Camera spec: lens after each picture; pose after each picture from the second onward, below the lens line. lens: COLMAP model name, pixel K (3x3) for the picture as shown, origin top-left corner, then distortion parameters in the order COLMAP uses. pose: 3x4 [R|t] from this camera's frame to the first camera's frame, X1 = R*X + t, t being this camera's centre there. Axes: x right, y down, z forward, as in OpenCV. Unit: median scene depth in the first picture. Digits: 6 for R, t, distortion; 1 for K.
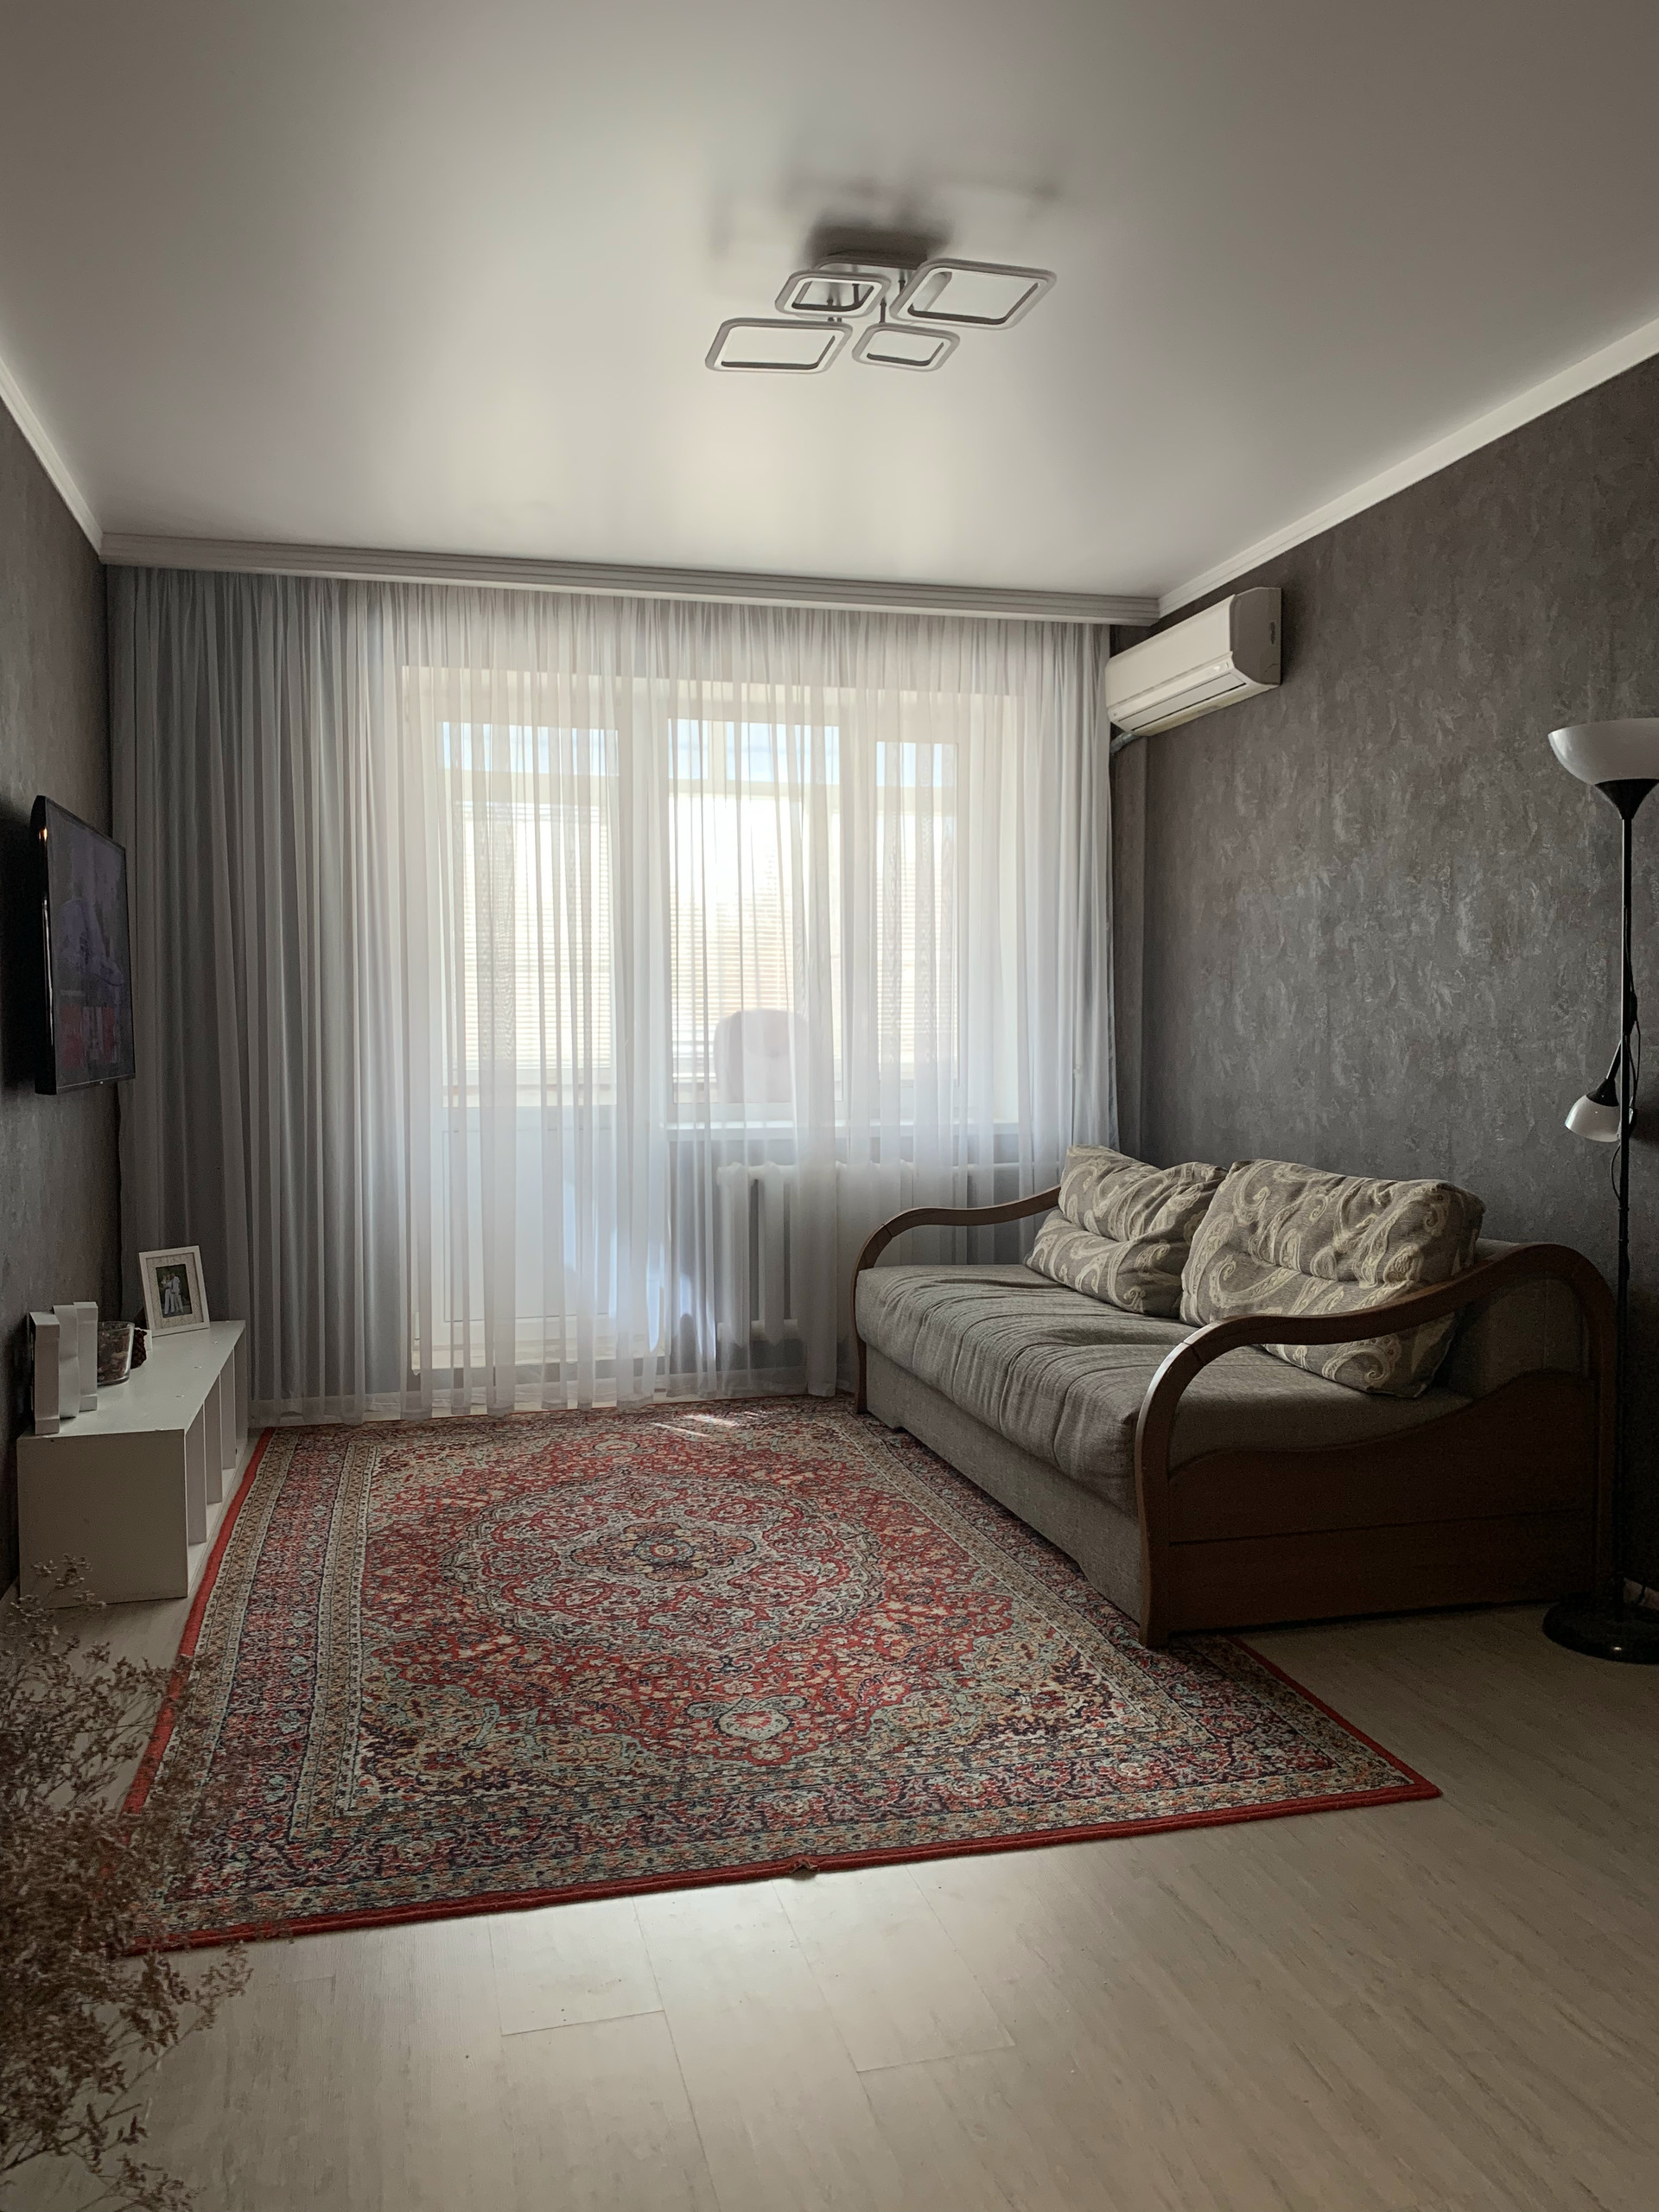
lens RADIAL K [[1698.5, 0, 810.4], [0, 1698.5, 1107.6], [0, 0, 1]] dist [0.015637, -0.024852]
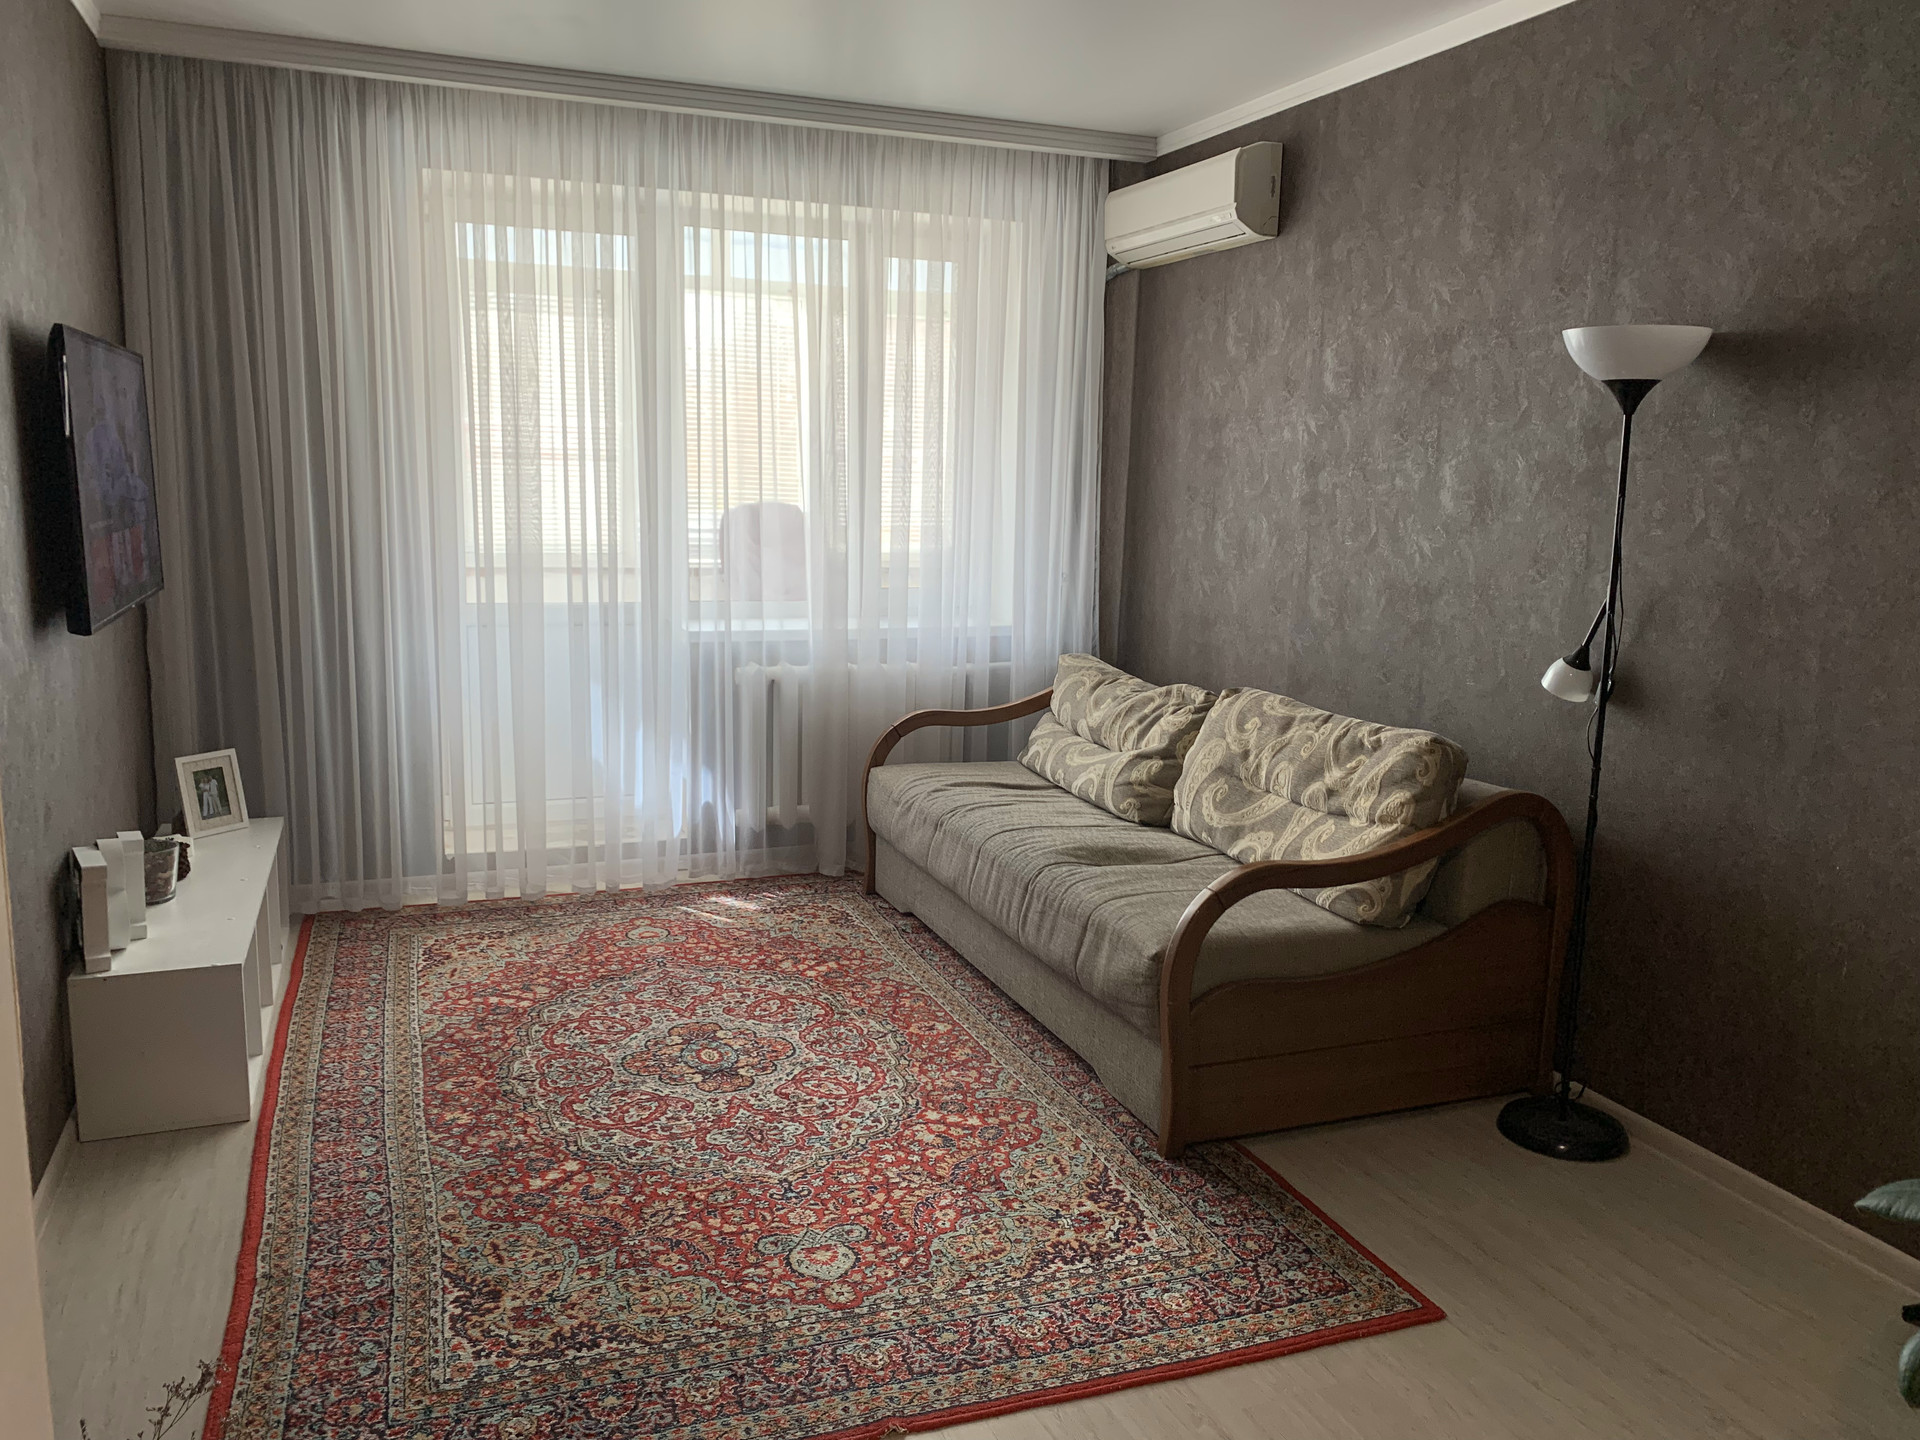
lens RADIAL K [[1474.3, 0, 948.7], [0, 1474.3, 725.1], [0, 0, 1]] dist [0.015637, -0.024852]
pose [[0.991956, 0.007376, 0.126370, -0.052721], [-0.023245, 0.991939, 0.124568, -0.063626], [-0.124433, -0.126504, 0.984131, 0.081778]]
